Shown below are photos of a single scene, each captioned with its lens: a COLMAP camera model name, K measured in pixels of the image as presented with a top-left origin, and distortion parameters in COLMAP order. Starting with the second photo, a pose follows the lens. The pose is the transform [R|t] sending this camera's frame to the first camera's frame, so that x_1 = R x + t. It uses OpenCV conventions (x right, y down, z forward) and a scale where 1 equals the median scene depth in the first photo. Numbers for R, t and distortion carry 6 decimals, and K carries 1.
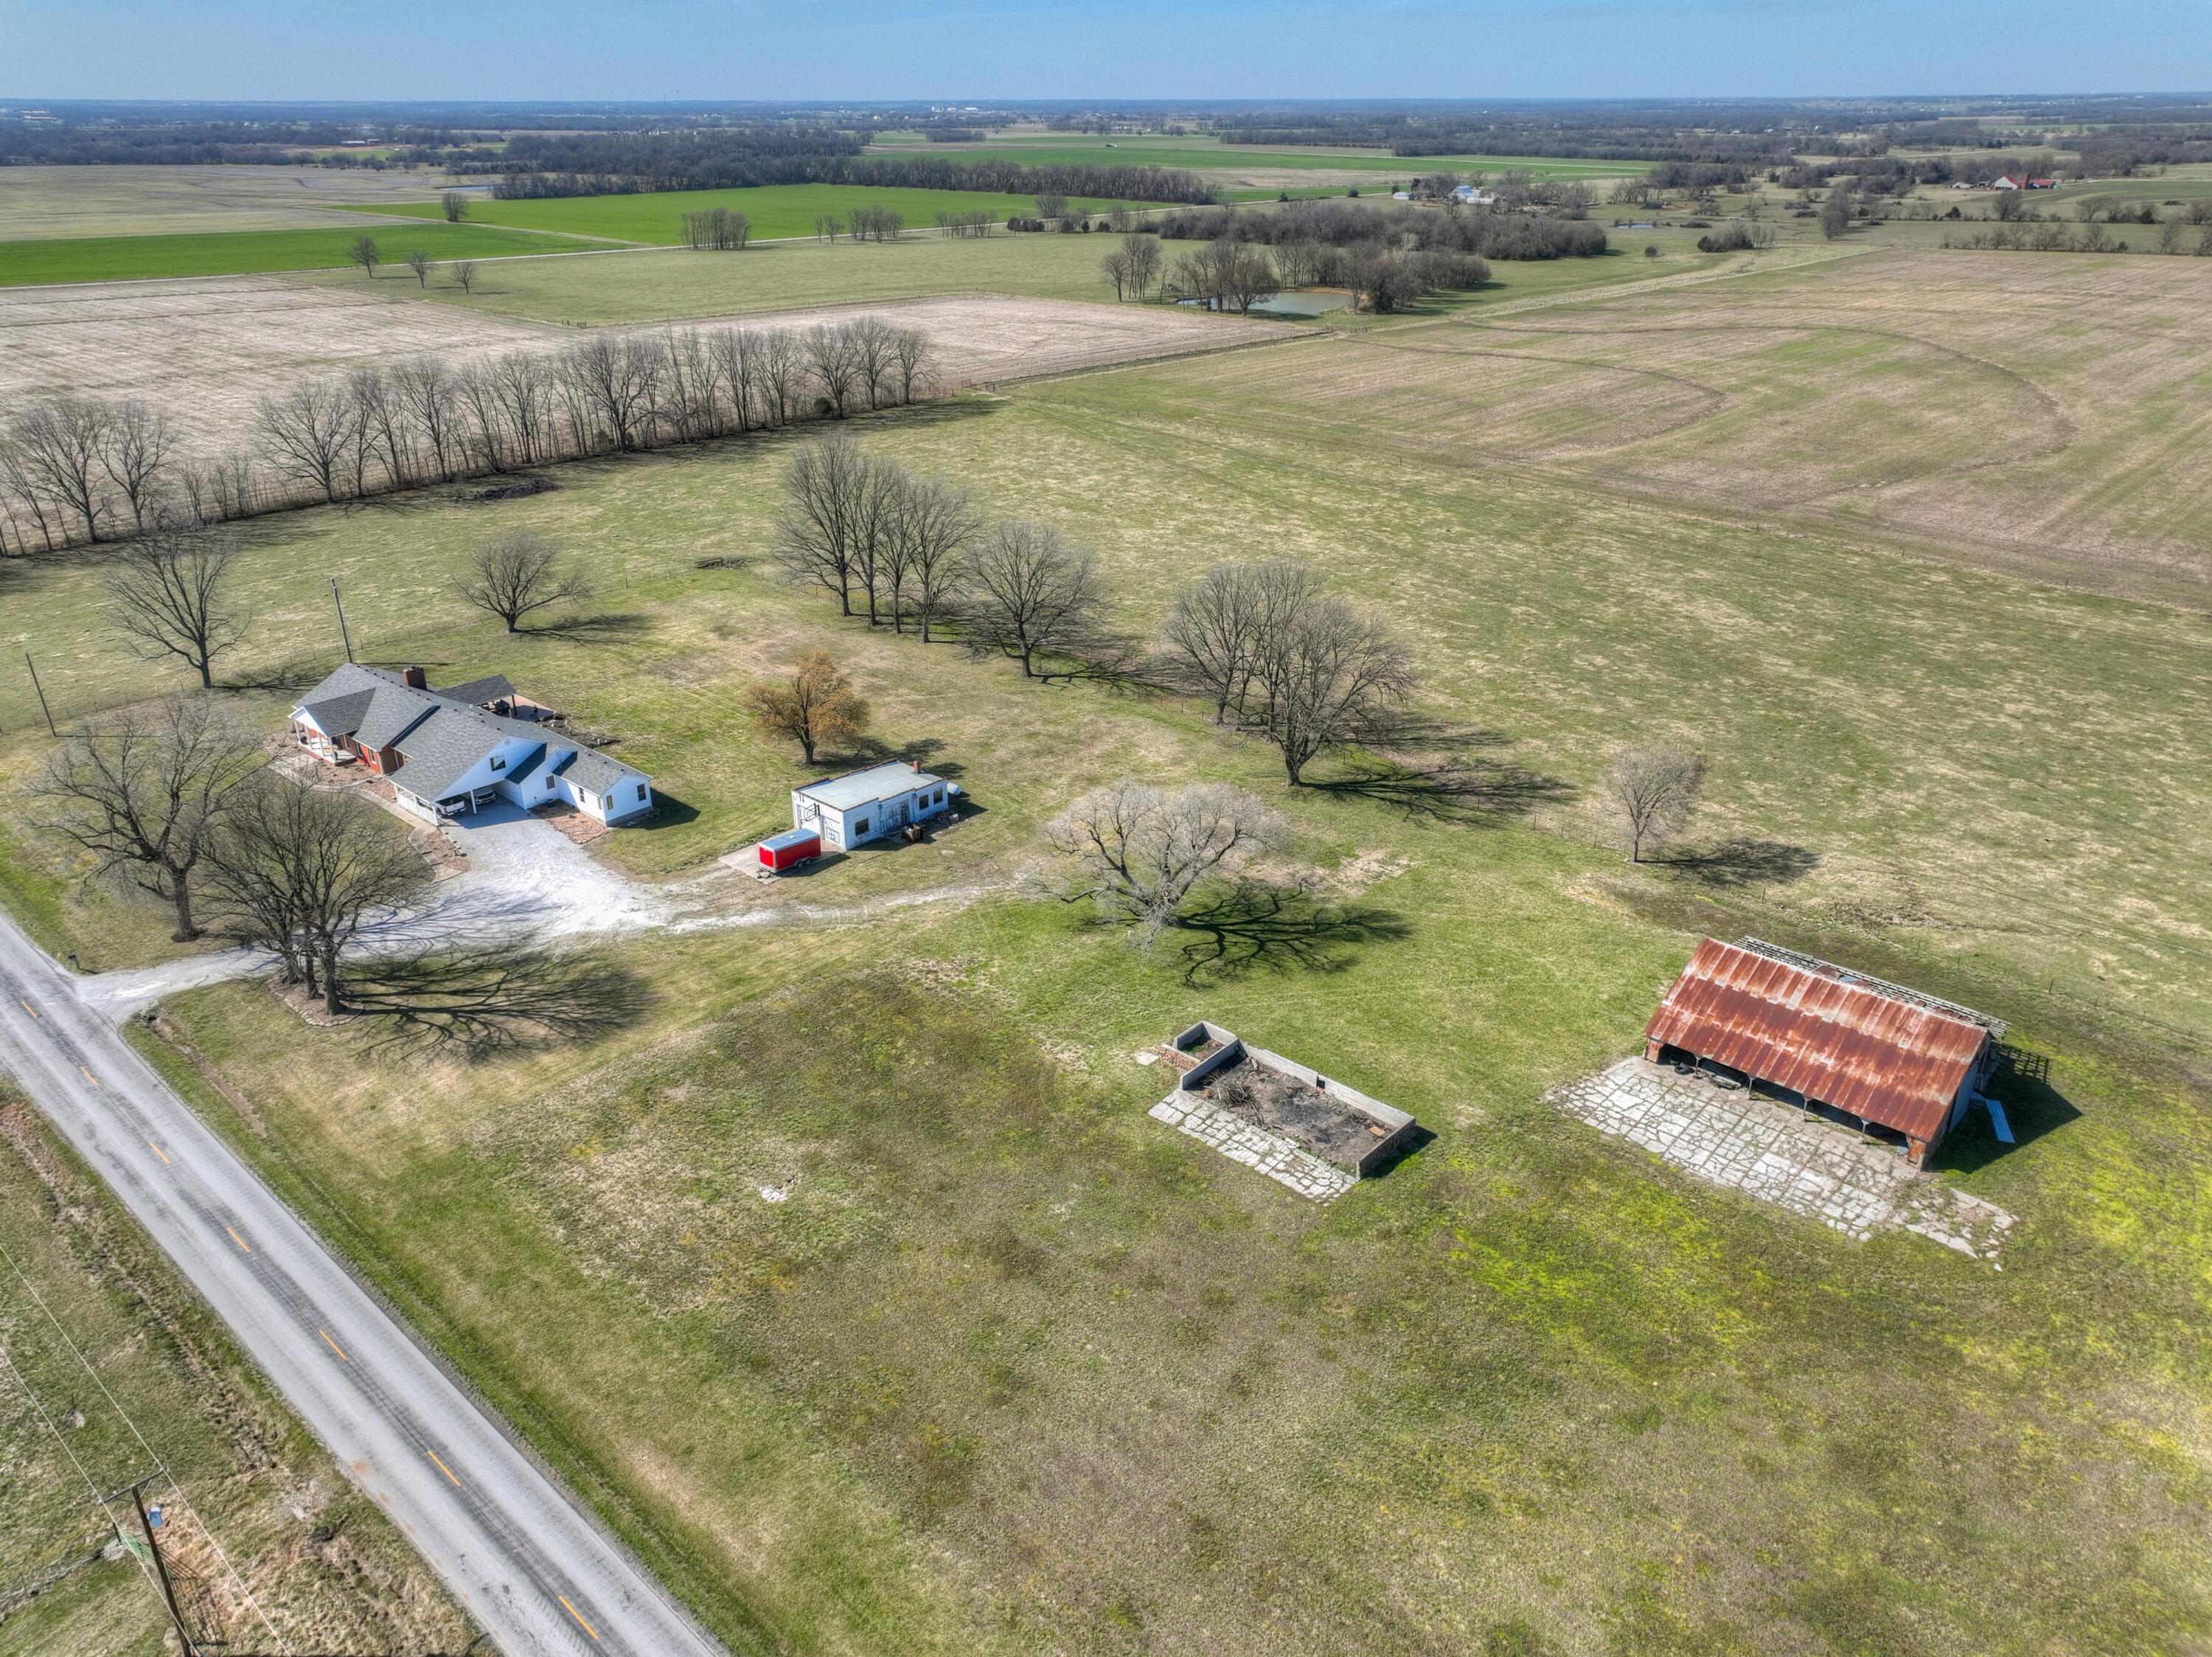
lens RADIAL K [[1574.6, 0, 1107.5], [0, 1574.6, 852.7], [0, 0, 1]] dist [0.002995, 0.005376]
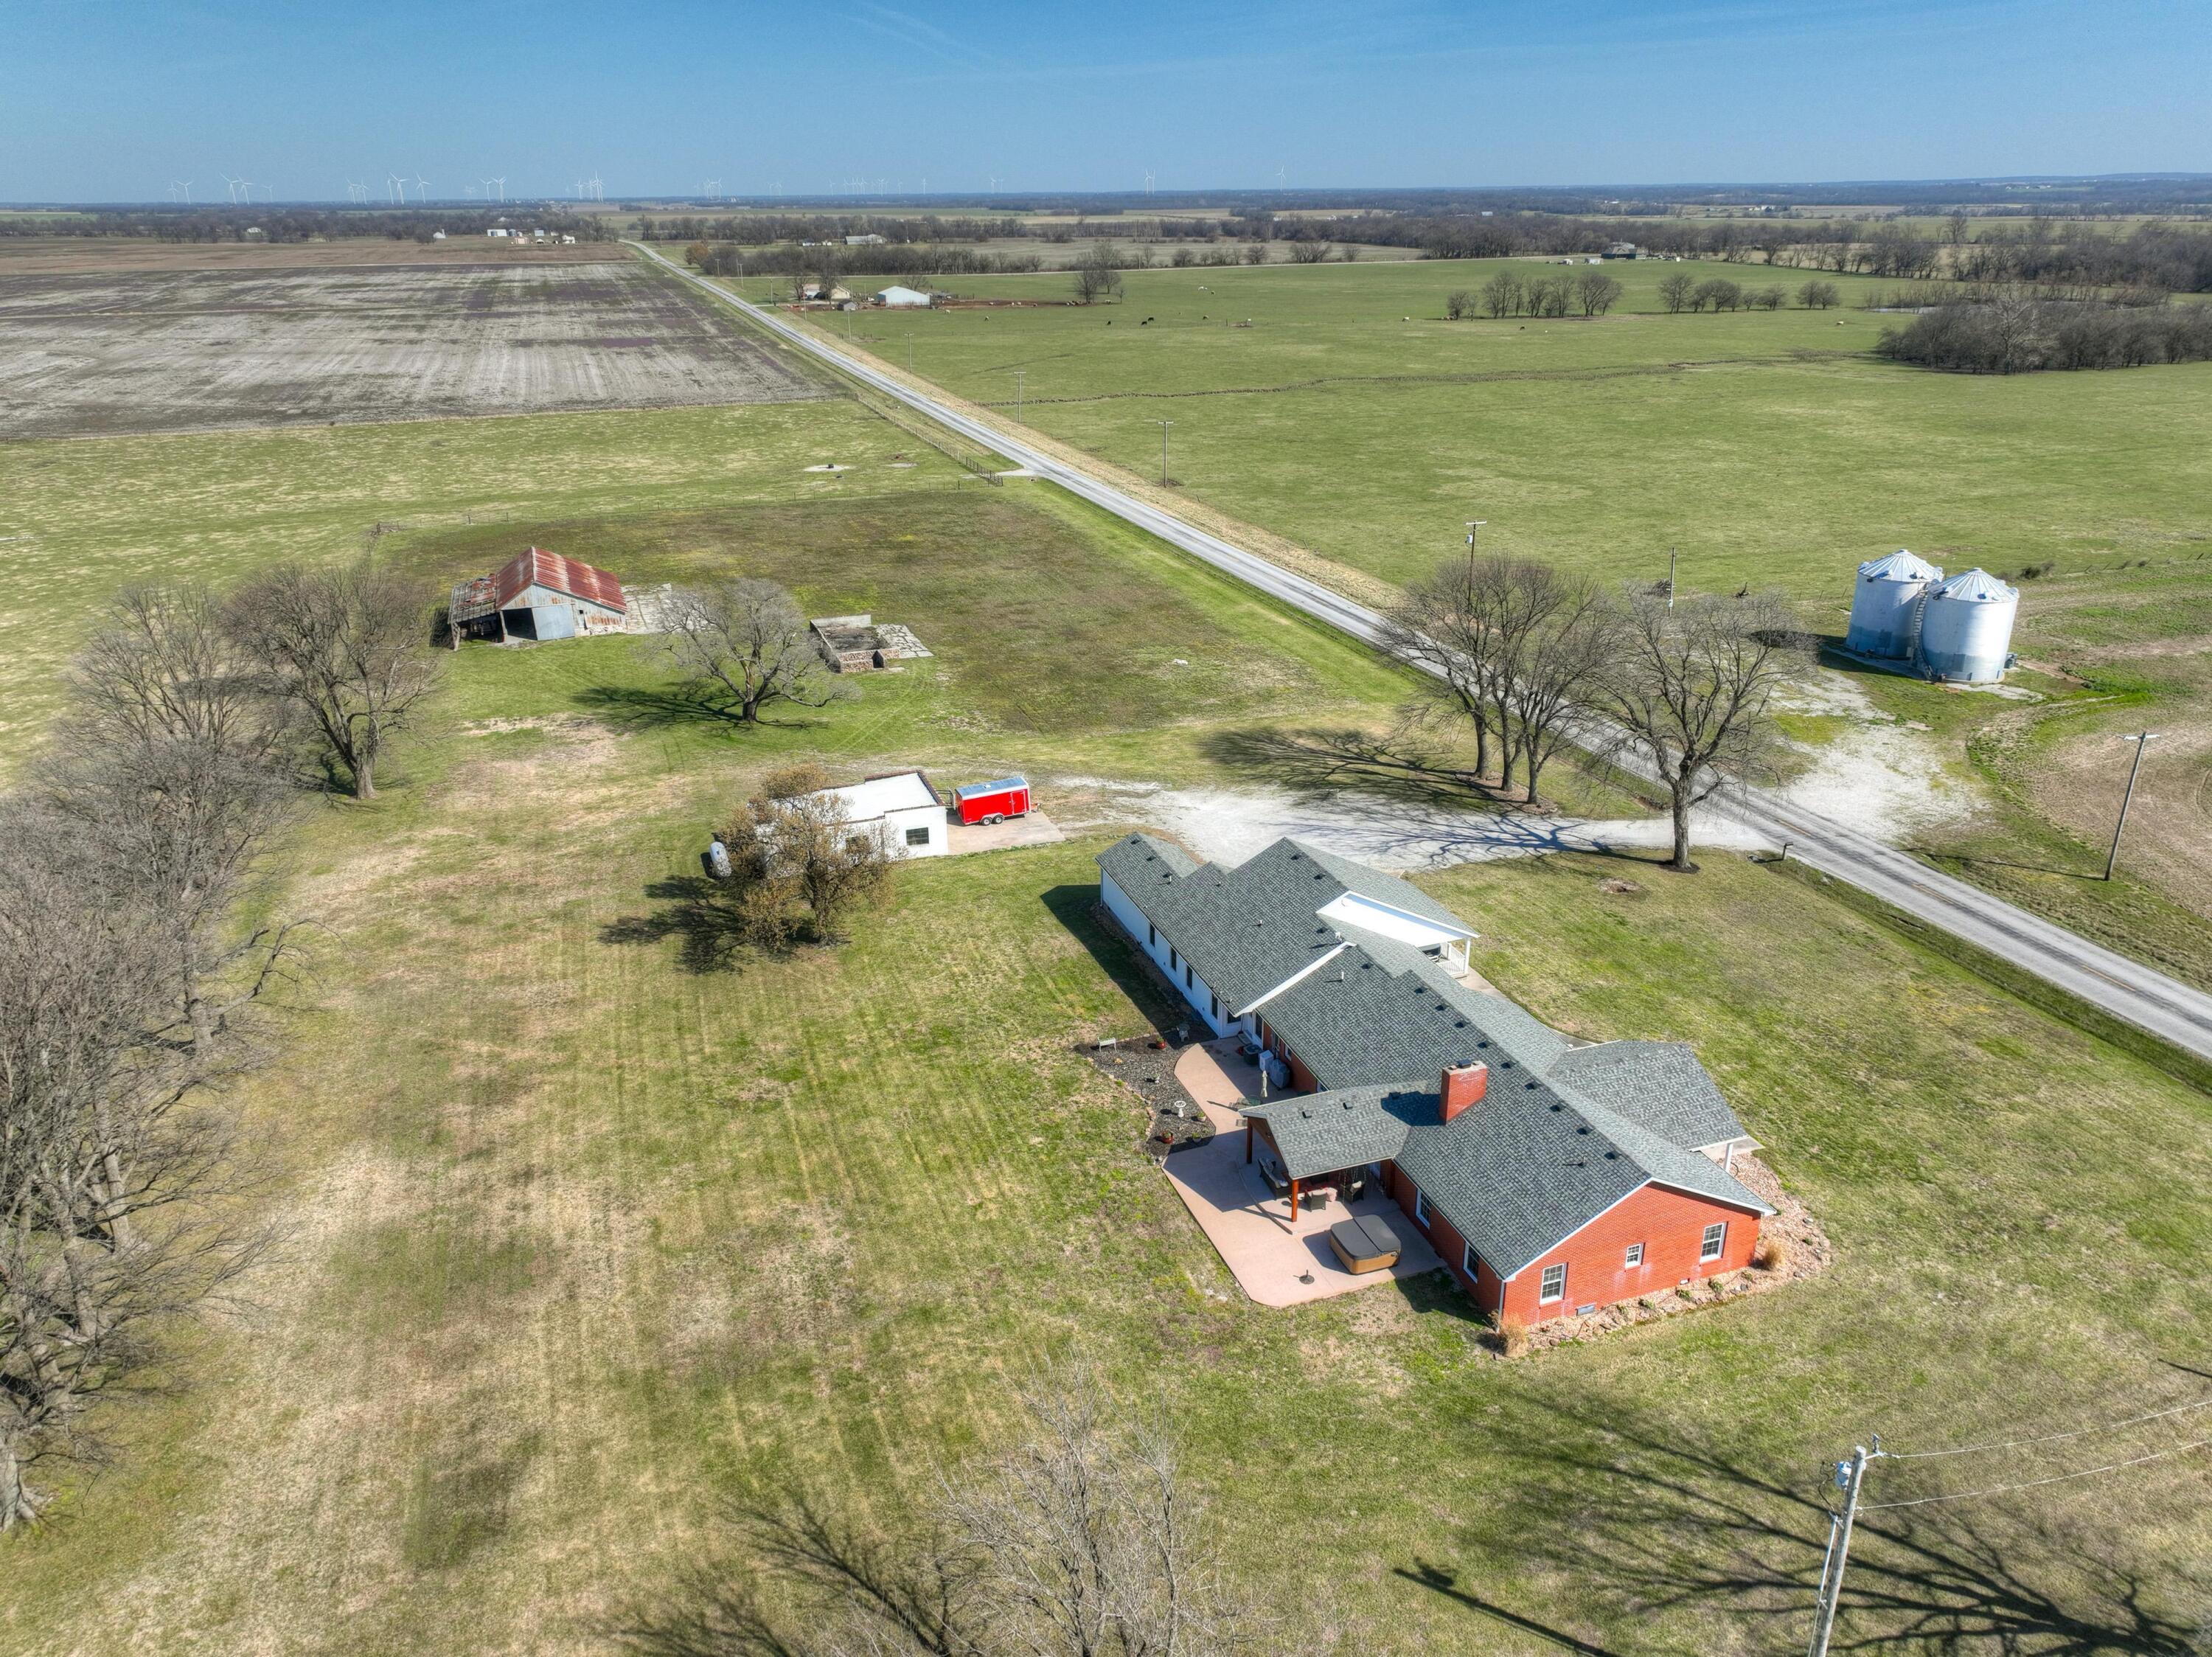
lens RADIAL K [[1574.6, 0, 1107.5], [0, 1574.6, 852.7], [0, 0, 1]] dist [0.002995, 0.005376]
pose [[-0.877420, -0.173400, 0.447288, -0.603283], [0.220864, 0.681676, 0.697522, -0.524863], [-0.425856, 0.710809, -0.559819, 1.392108]]
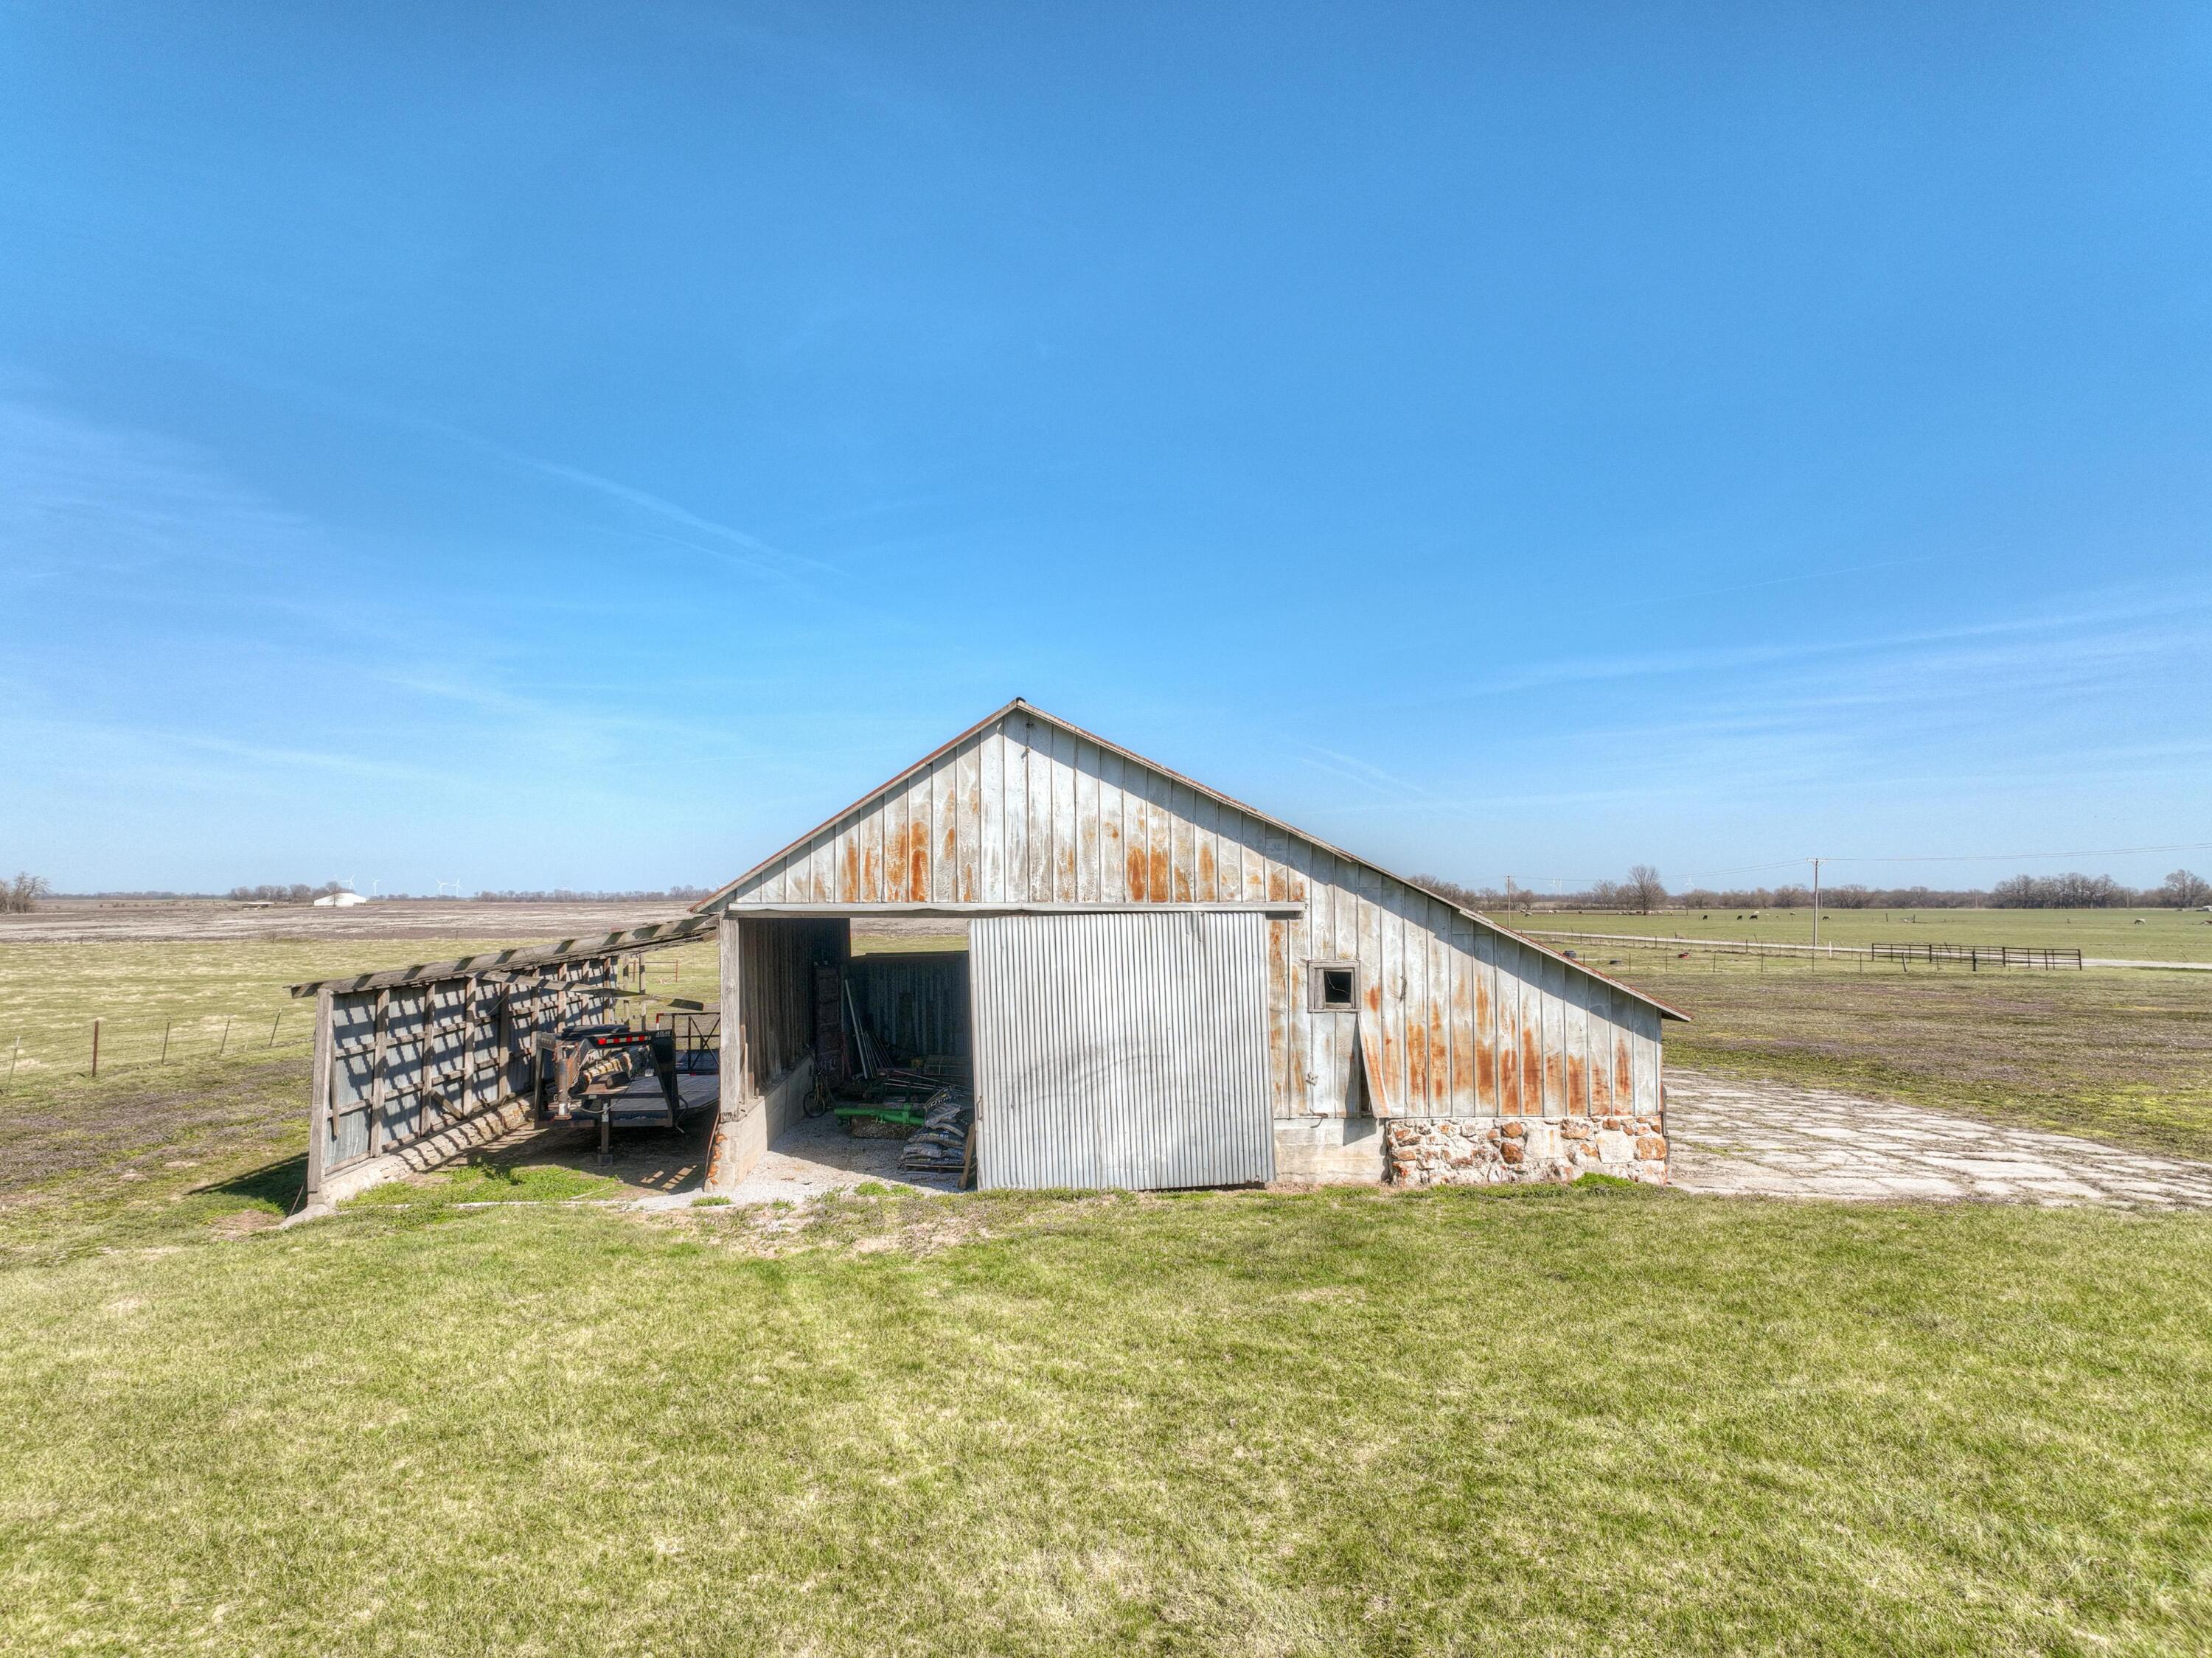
lens RADIAL K [[1547.8, 0, 1106.0], [0, 1547.8, 829.0], [0, 0, 1]] dist [-0.000598, 0.015726]
pose [[-0.734212, 0.034956, 0.678020, 0.201343], [0.296444, 0.914949, 0.273841, 0.016363], [-0.610781, 0.402052, -0.682129, 0.888338]]
